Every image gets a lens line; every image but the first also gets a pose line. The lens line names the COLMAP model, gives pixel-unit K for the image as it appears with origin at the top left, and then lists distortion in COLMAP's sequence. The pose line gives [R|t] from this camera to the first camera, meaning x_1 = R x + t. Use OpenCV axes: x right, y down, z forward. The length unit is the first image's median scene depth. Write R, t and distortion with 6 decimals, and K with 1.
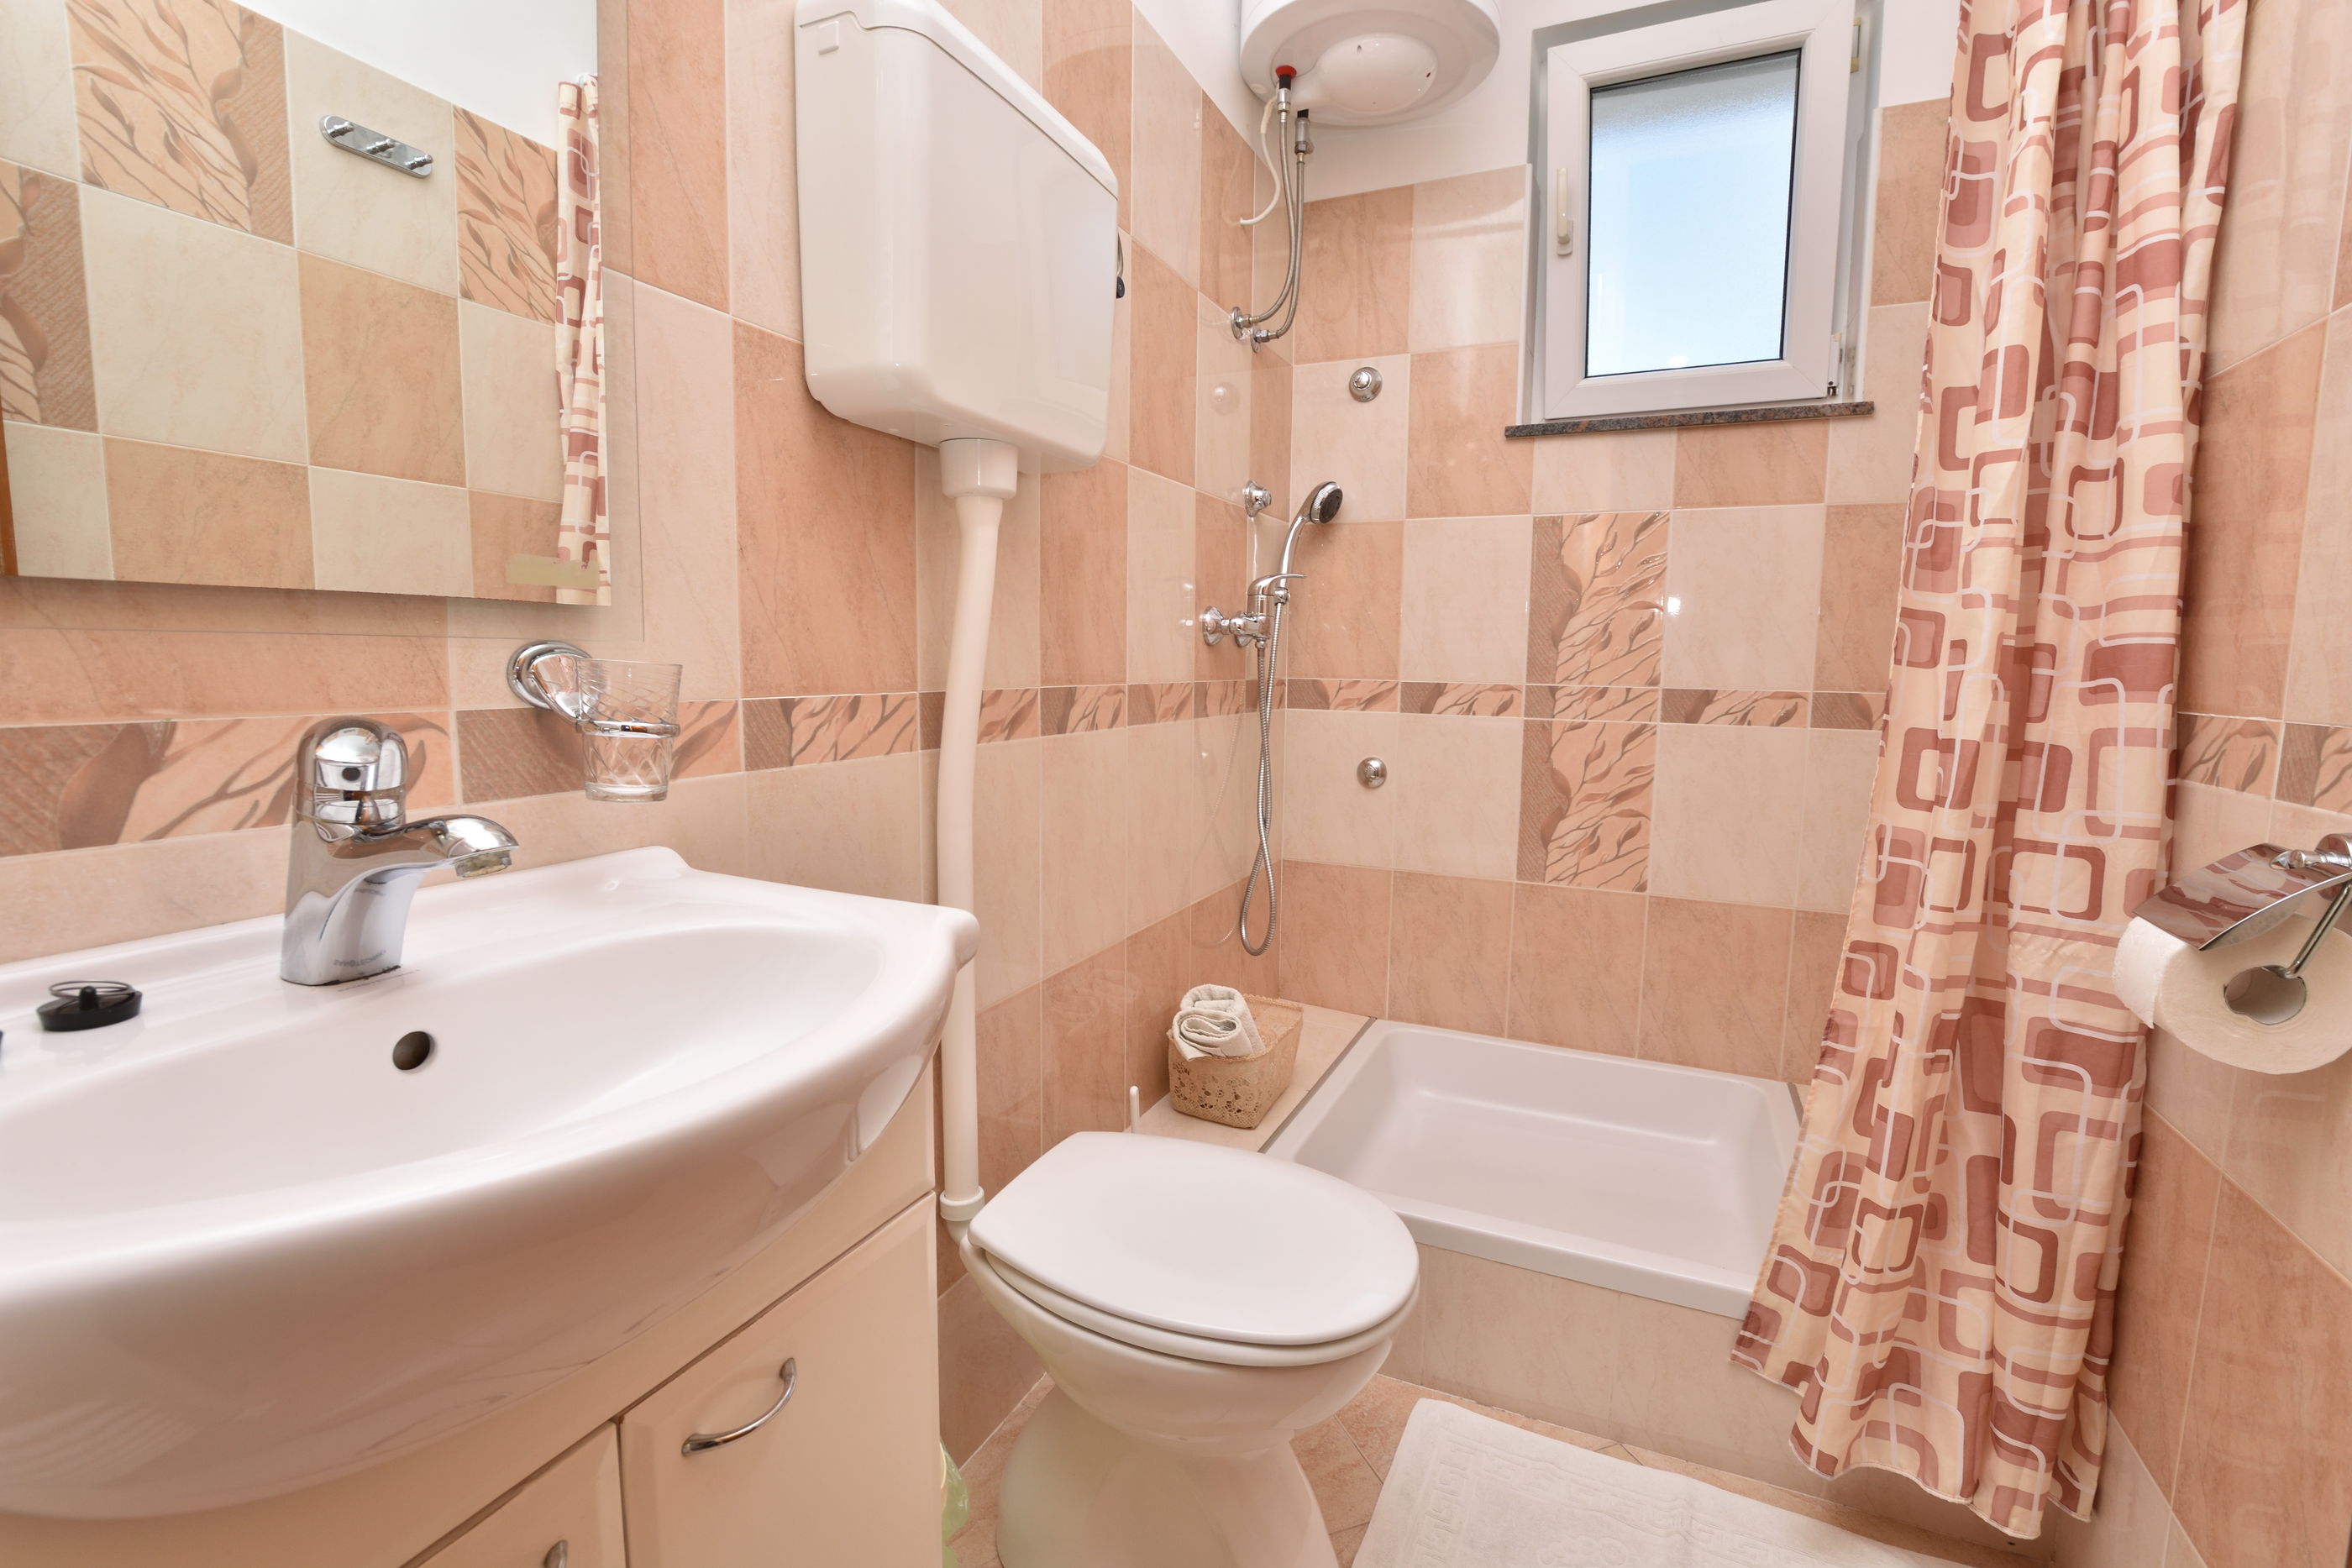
lens RADIAL K [[1029.1, 0, 1170.5], [0, 1029.1, 775.2], [0, 0, 1]] dist [-0.029173, 0.001384]
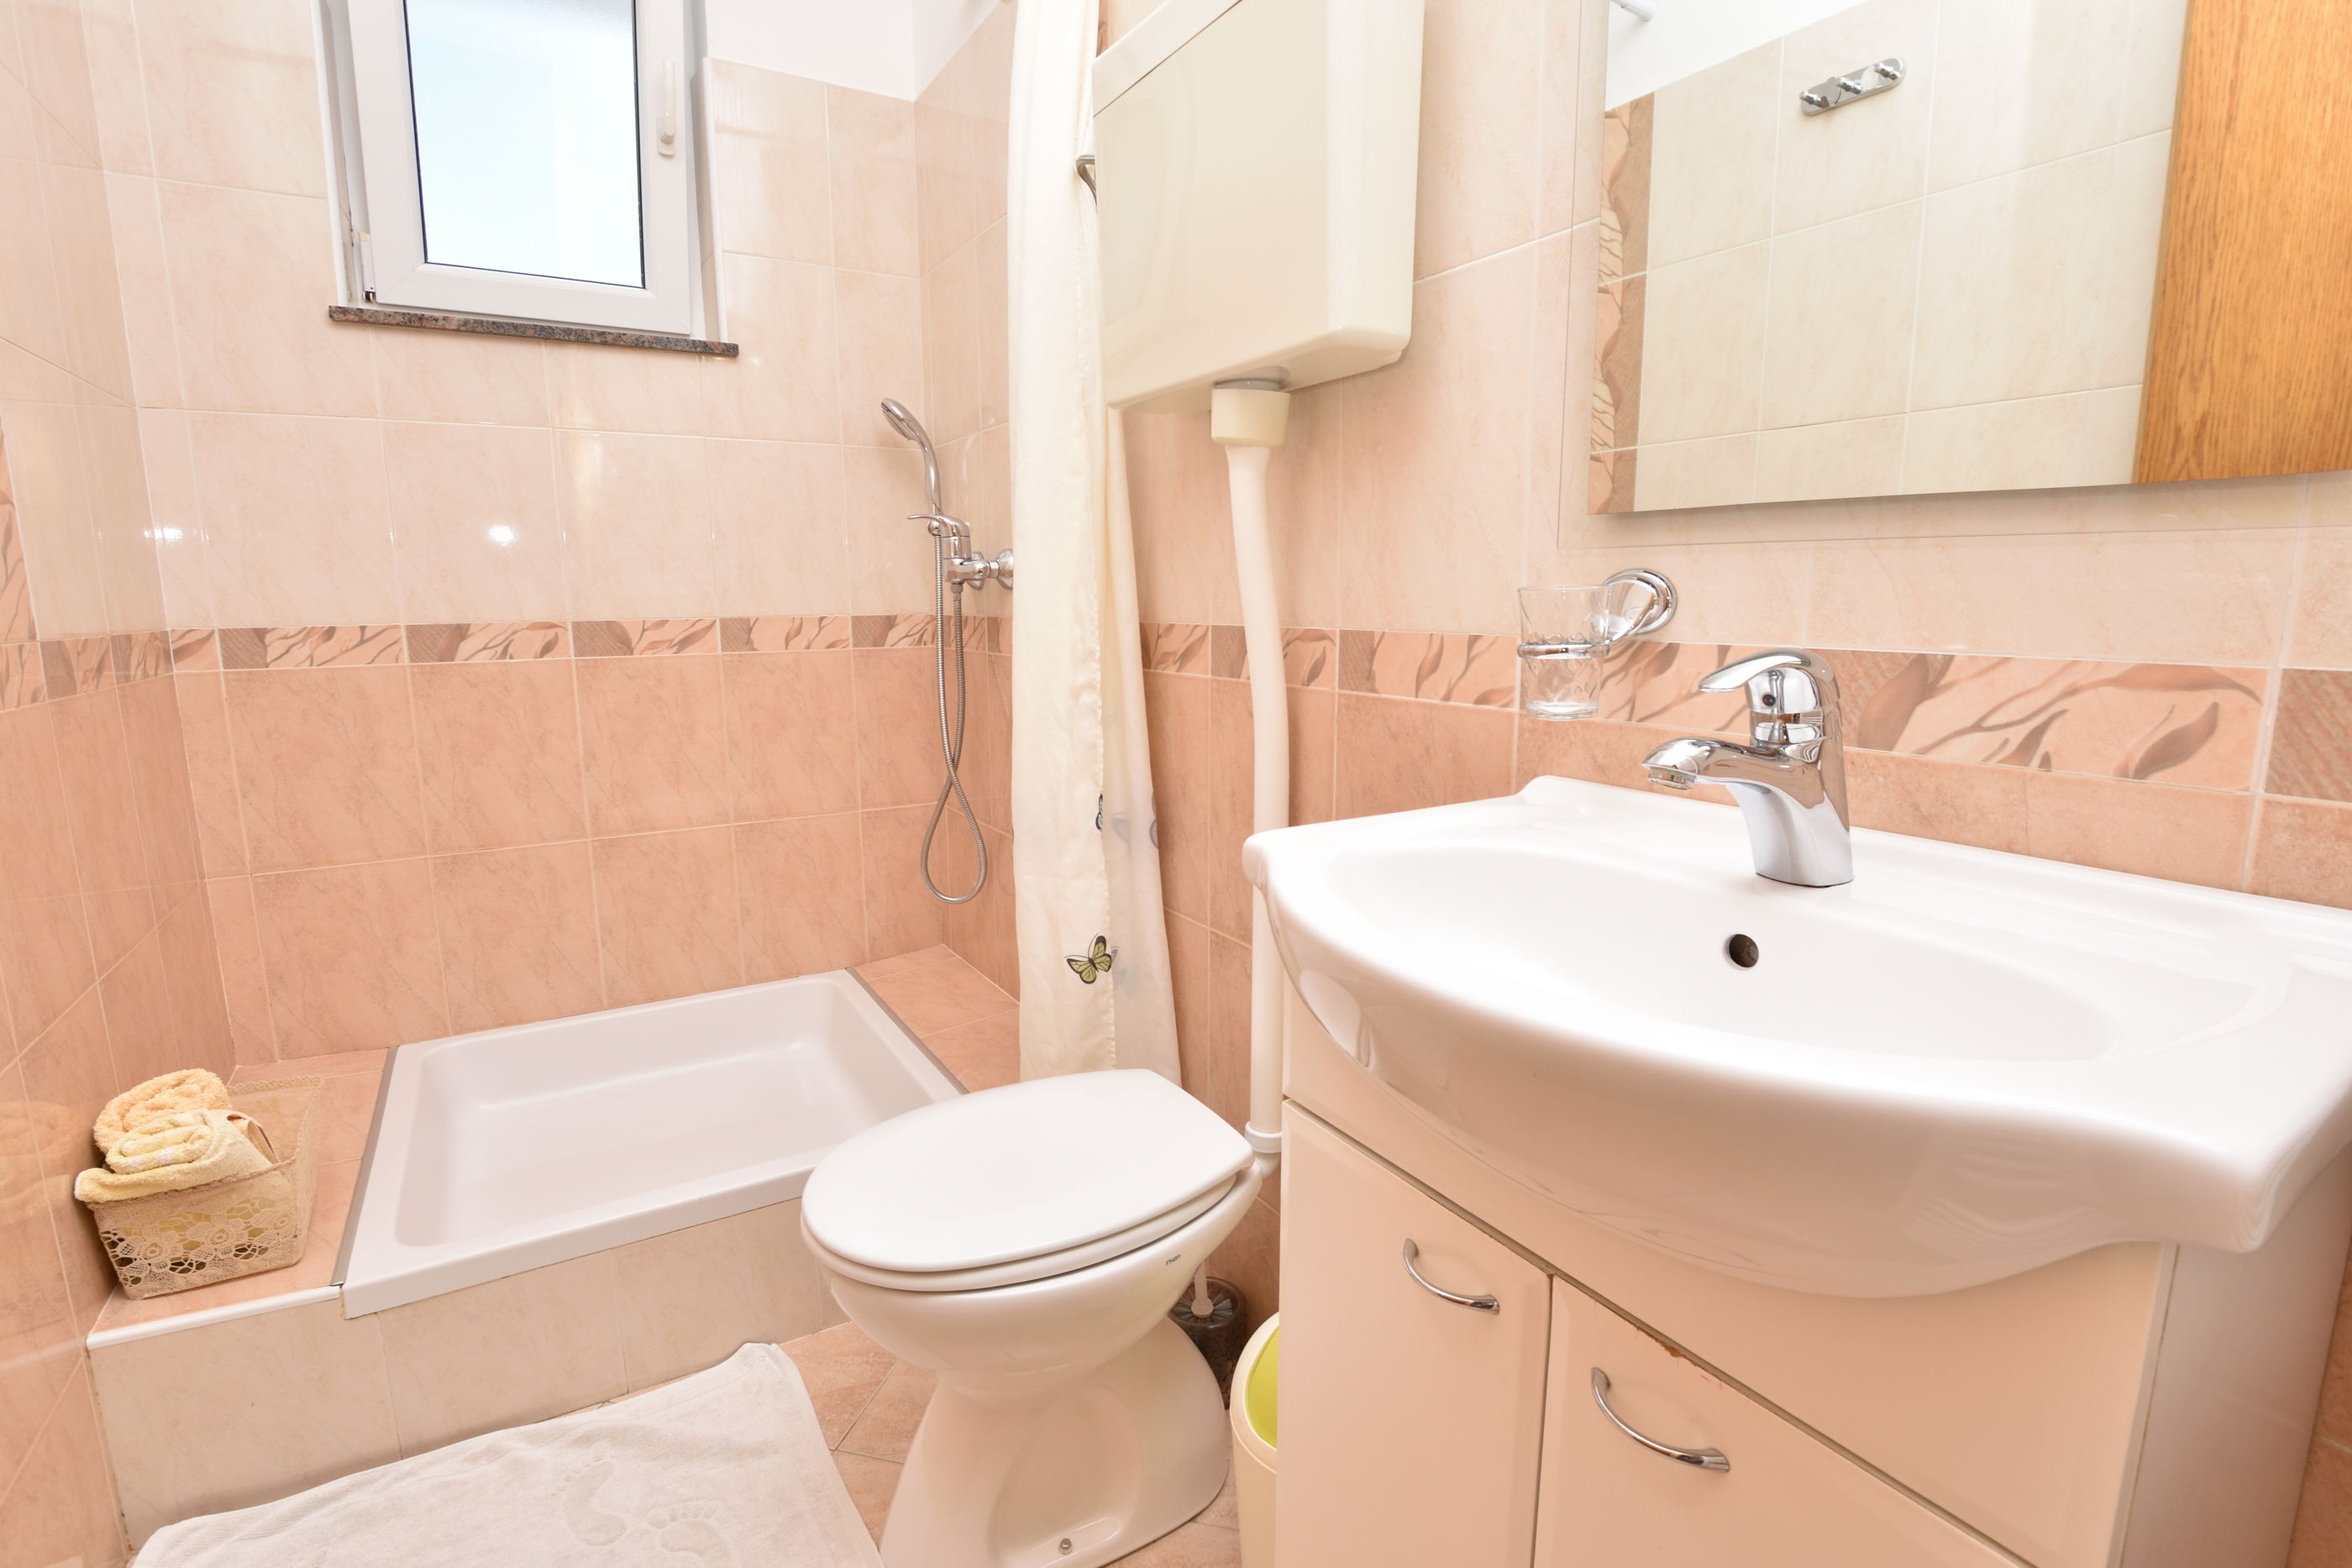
lens RADIAL K [[1061.8, 0, 1176.0], [0, 1061.8, 784.0], [0, 0, 1]] dist [-0.050454, -0.000121]
pose [[0.556037, -0.156193, 0.816349, -0.121038], [0.098715, 0.987642, 0.121729, -0.006528], [-0.825274, 0.012900, 0.564585, 0.050664]]
